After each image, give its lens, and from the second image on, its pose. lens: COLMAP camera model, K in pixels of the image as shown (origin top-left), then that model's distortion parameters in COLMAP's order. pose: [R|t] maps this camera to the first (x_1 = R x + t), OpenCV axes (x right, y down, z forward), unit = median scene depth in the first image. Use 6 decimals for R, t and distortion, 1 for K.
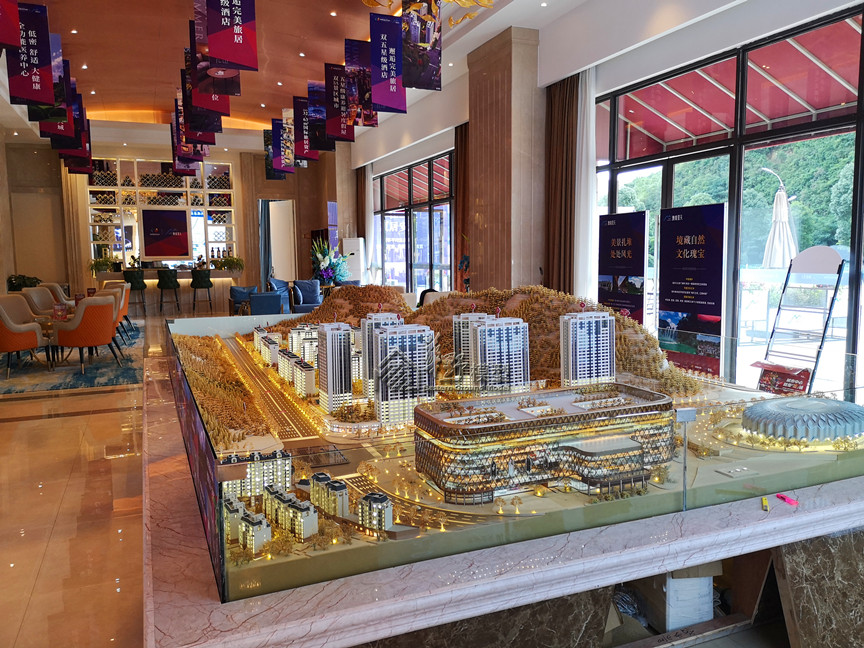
lens RADIAL K [[681.4, 0, 434.6], [0, 681.4, 322.5], [0, 0, 1]] dist [0.078410, -0.096609]
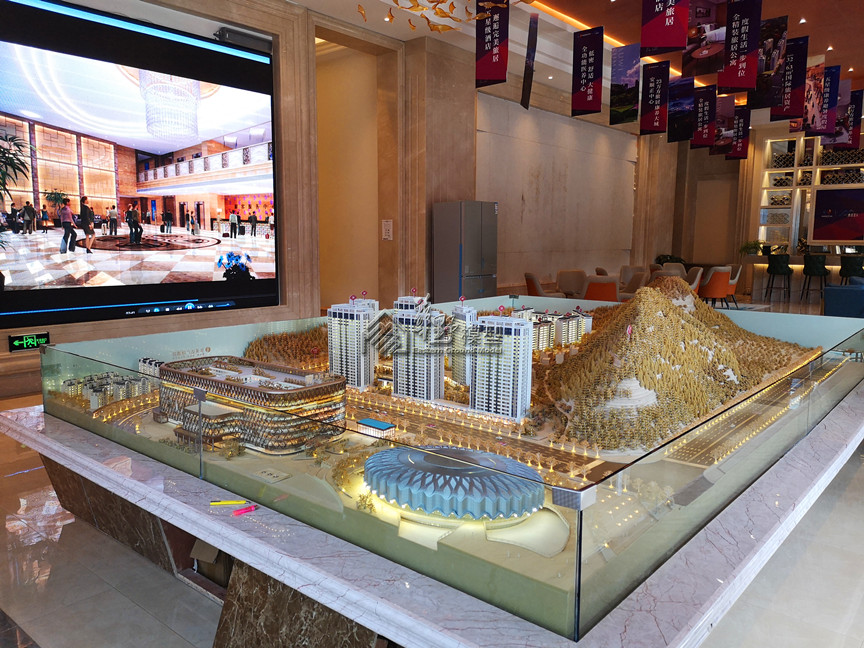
lens RADIAL K [[681.4, 0, 432.7], [0, 681.4, 325.2], [0, 0, 1]] dist [0.078410, -0.096609]
pose [[0.461380, 0.126485, -0.878140, 0.482731], [-0.098294, 0.990979, 0.091093, -0.037928], [0.881741, 0.044288, 0.469651, 0.258905]]
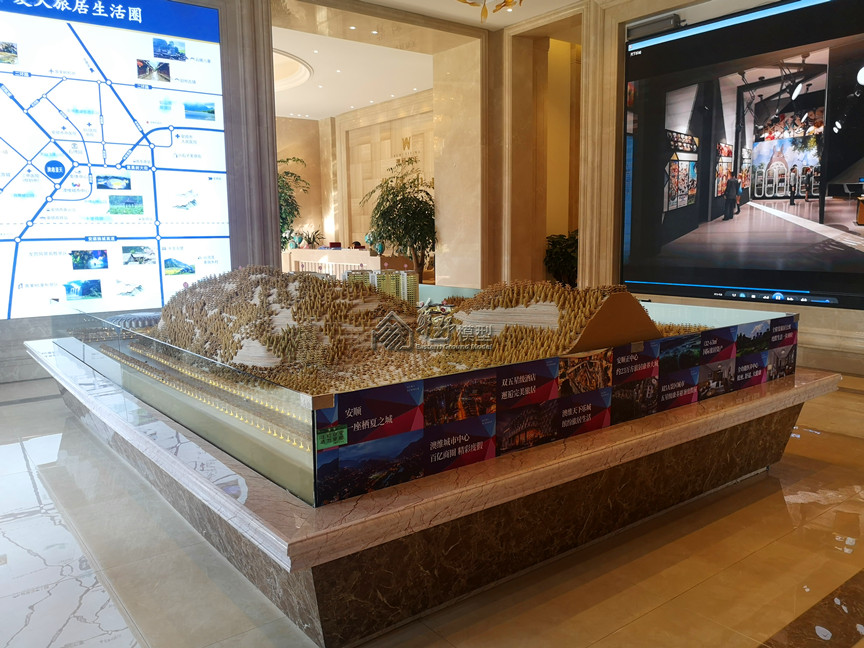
lens RADIAL K [[681.4, 0, 442.7], [0, 681.4, 332.9], [0, 0, 1]] dist [0.078410, -0.096609]
pose [[-0.960442, 0.062584, -0.271358, 0.113664], [-0.004052, 0.971176, 0.238328, -0.119245], [0.278452, 0.229999, -0.932505, 1.241532]]
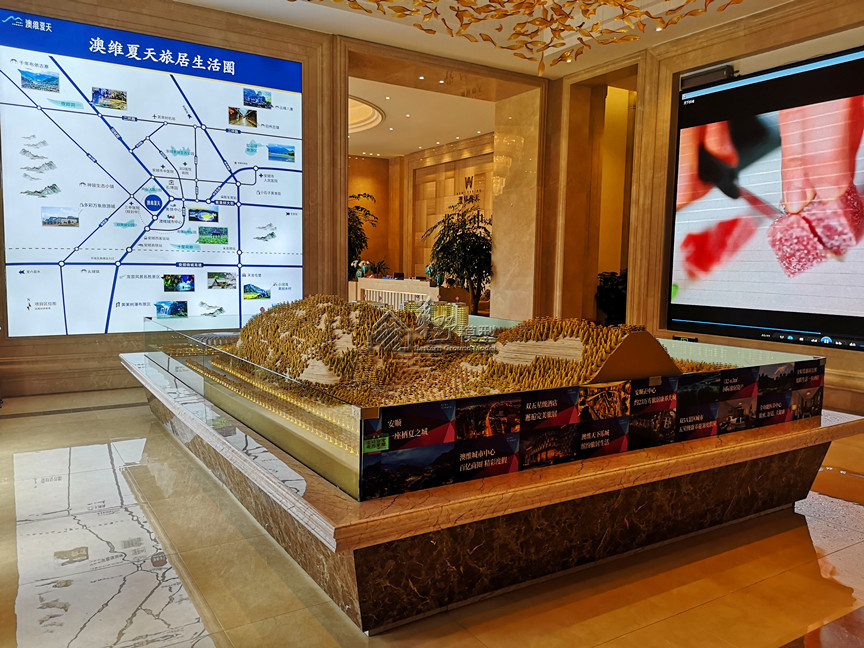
lens RADIAL K [[681.4, 0, 438.2], [0, 681.4, 319.4], [0, 0, 1]] dist [0.078410, -0.096609]
pose [[-0.983841, 0.010798, -0.178721, 0.113096], [-0.021776, 0.983553, 0.179302, -0.132552], [0.177717, 0.180296, -0.967424, 1.301229]]
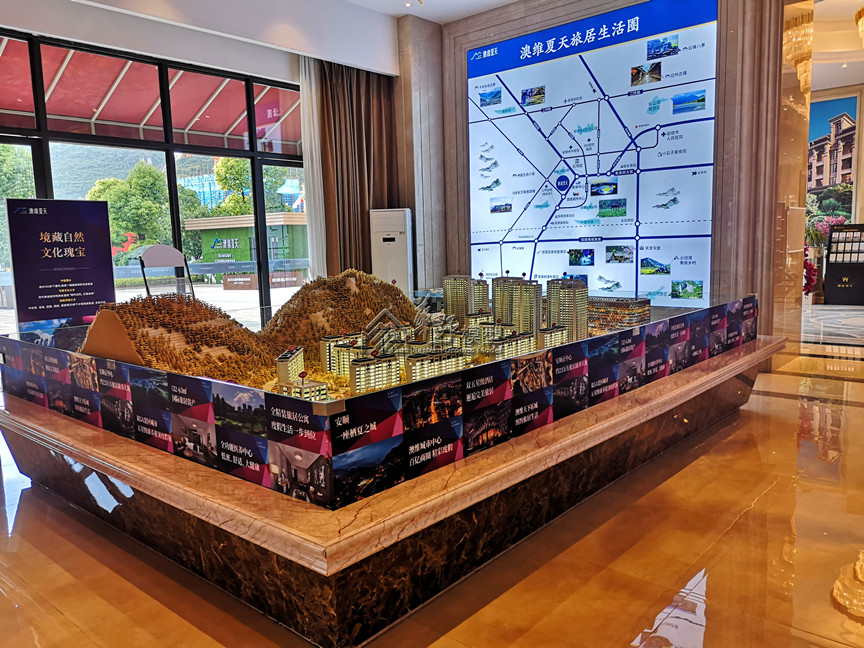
lens RADIAL K [[681.4, 0, 420.8], [0, 681.4, 324.2], [0, 0, 1]] dist [0.078410, -0.096609]
pose [[-0.430802, -0.082903, 0.898630, -0.596796], [0.122896, 0.981105, 0.149428, -0.077558], [-0.894039, 0.174812, -0.412474, 0.882487]]
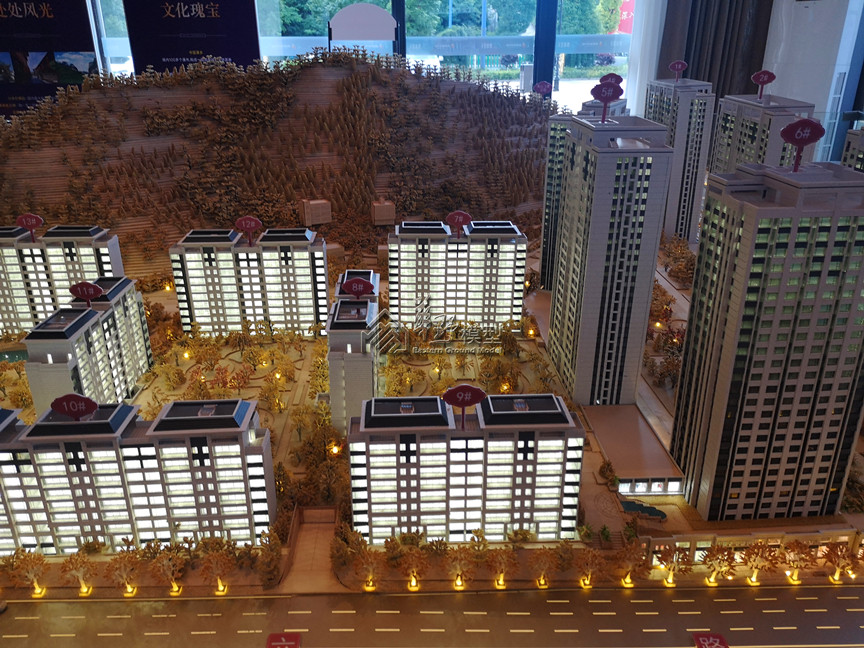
lens RADIAL K [[681.4, 0, 432.2], [0, 681.4, 330.6], [0, 0, 1]] dist [0.078410, -0.096609]
pose [[0.338359, -0.358145, 0.870199, -0.205637], [0.097255, 0.933100, 0.346218, -0.020054], [-0.935978, -0.032515, 0.350554, 0.504304]]
